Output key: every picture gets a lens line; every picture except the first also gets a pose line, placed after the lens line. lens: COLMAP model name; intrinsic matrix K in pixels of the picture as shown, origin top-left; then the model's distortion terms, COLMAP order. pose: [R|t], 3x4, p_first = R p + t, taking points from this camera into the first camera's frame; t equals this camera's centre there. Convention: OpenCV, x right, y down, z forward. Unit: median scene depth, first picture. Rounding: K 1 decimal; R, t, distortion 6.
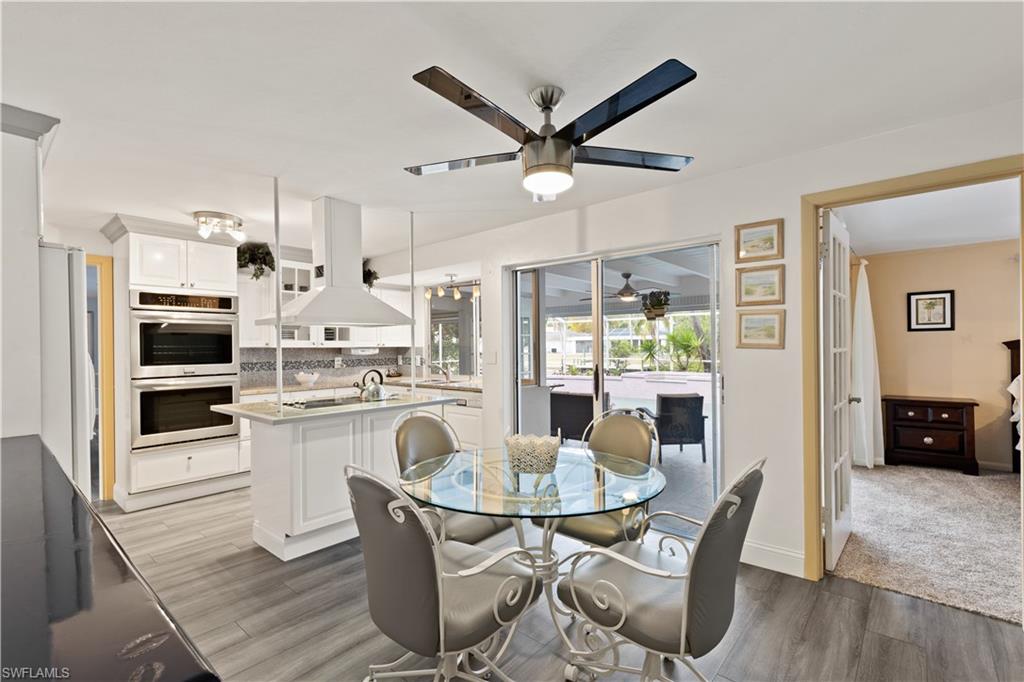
lens RADIAL K [[460.4, 0, 505.9], [0, 460.4, 347.6], [0, 0, 1]] dist [0.000479, 0.000110]
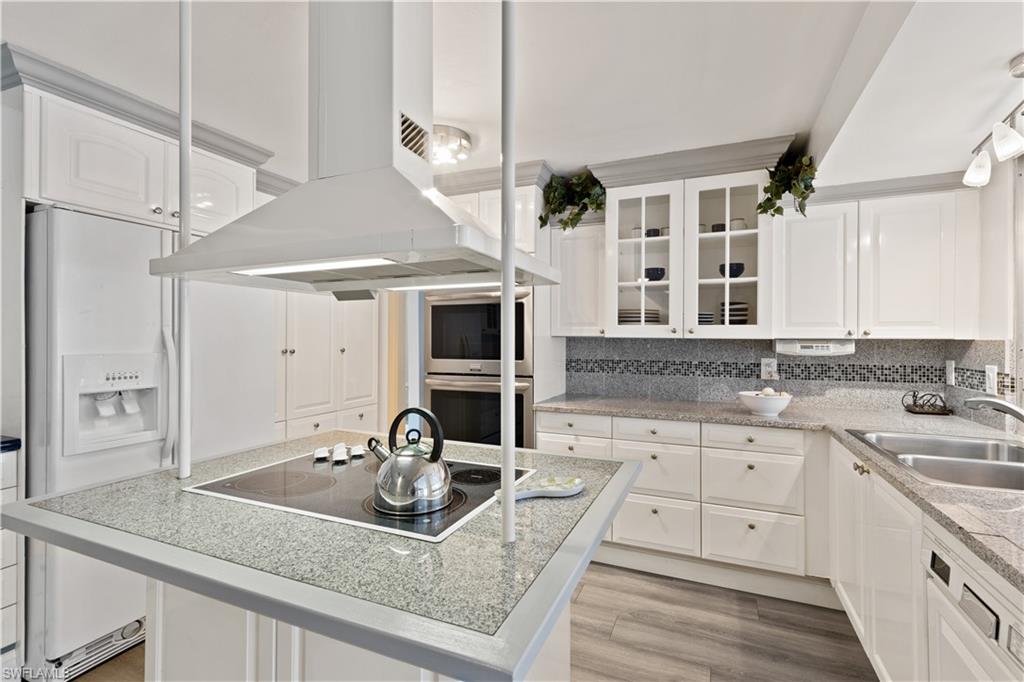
lens RADIAL K [[466.2, 0, 512.0], [0, 466.2, 341.0], [0, 0, 1]] dist [-0.000063, -0.000055]
pose [[0.320471, 0.017046, -0.947105, 0.030753], [-0.008463, 0.999850, 0.015131, -0.003355], [0.947221, 0.003166, 0.320567, 0.653705]]
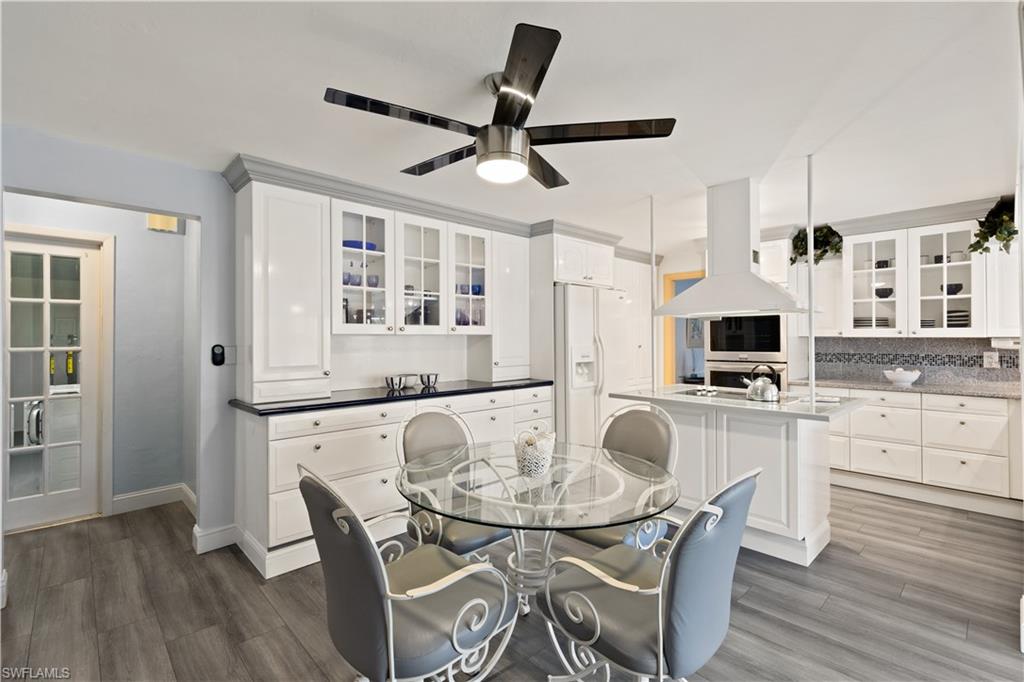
lens RADIAL K [[461.2, 0, 510.8], [0, 461.2, 338.5], [0, 0, 1]] dist [-0.000244, -0.000045]
pose [[-0.080311, 0.007745, -0.996740, 0.410066], [-0.000159, 0.999970, 0.007783, -0.003952], [0.996770, 0.000783, -0.080307, 0.410624]]
